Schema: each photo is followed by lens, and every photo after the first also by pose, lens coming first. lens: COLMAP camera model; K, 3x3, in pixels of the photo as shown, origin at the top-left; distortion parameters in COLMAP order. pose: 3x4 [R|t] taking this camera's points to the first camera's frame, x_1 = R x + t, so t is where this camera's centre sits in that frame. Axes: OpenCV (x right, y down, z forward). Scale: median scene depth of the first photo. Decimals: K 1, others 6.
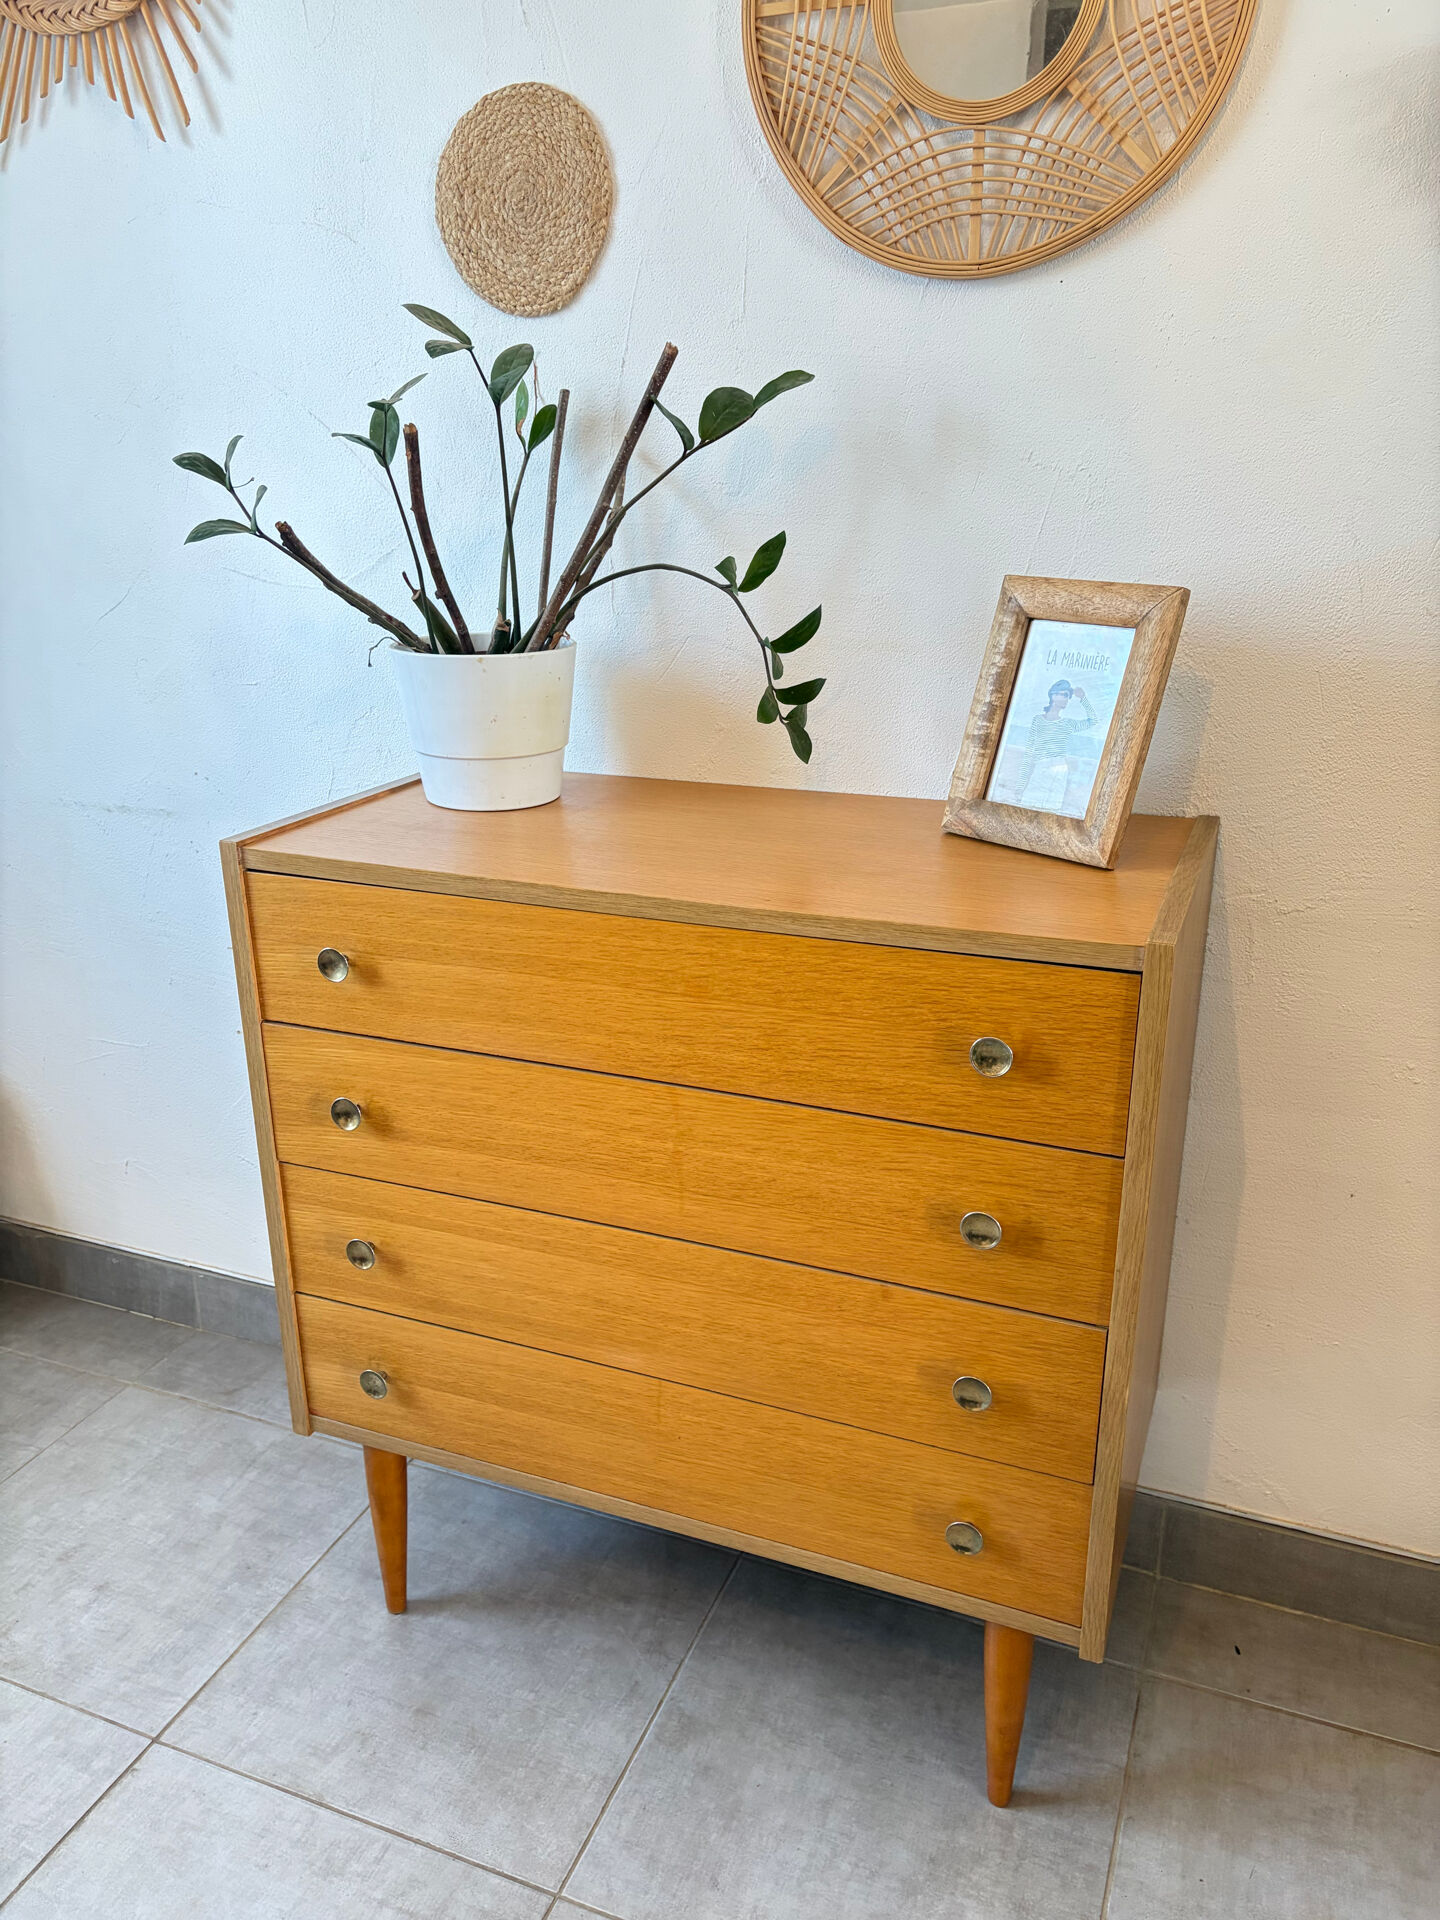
lens RADIAL K [[1459.8, 0, 710.2], [0, 1459.8, 972.9], [0, 0, 1]] dist [0.059981, -0.076148]
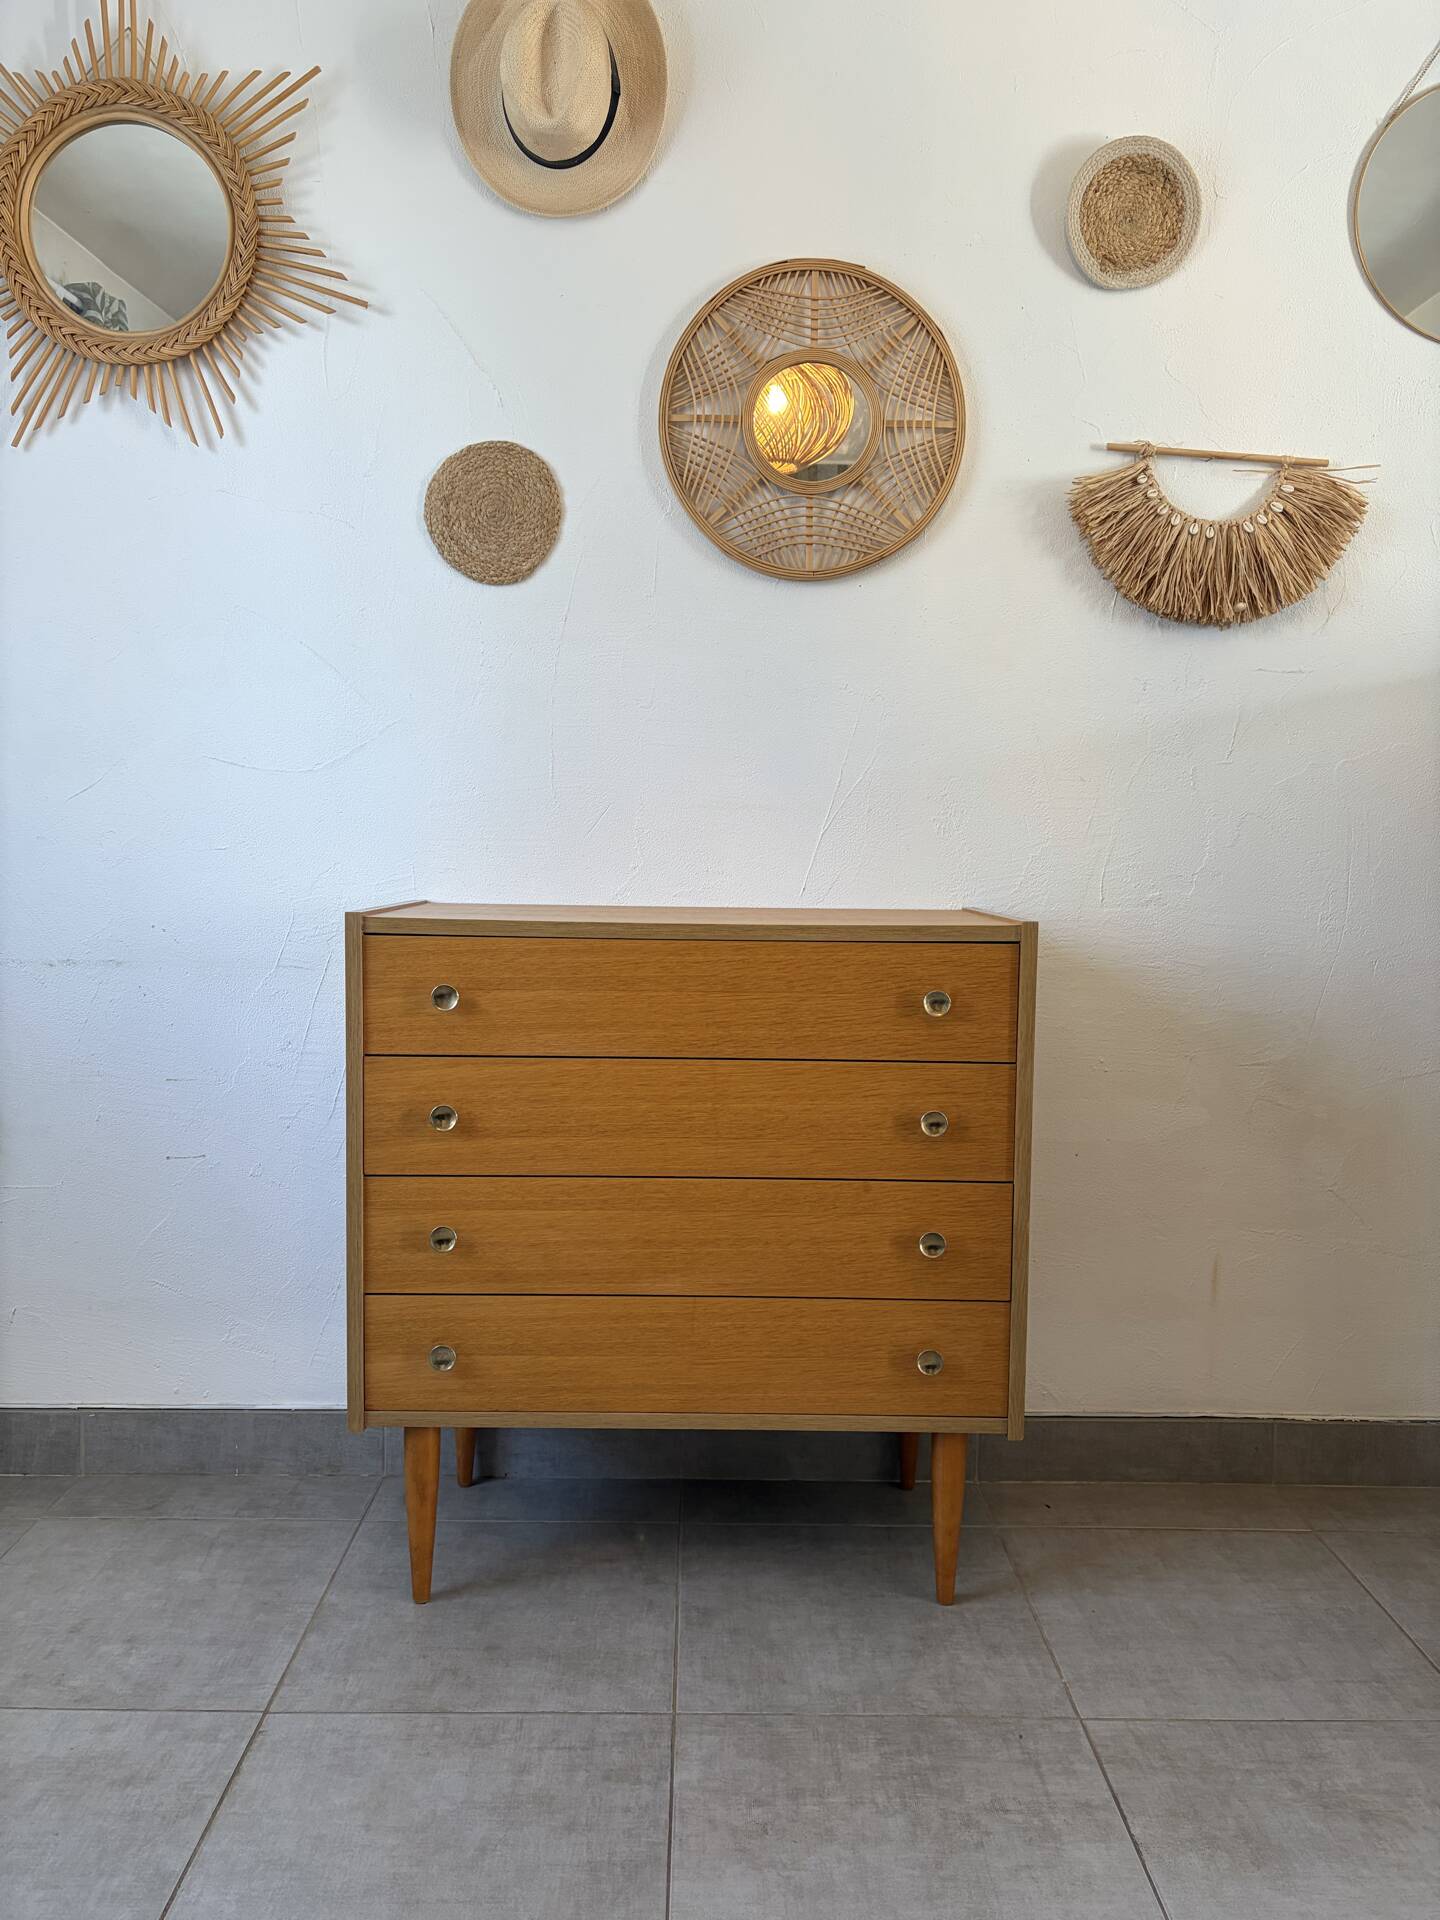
lens RADIAL K [[1459.8, 0, 719.2], [0, 1459.8, 962.5], [0, 0, 1]] dist [0.059981, -0.076148]
pose [[0.920554, -0.008678, 0.390518, -0.531940], [0.109360, 0.965498, -0.236336, 0.298188], [-0.374993, 0.260267, 0.889742, -0.284081]]
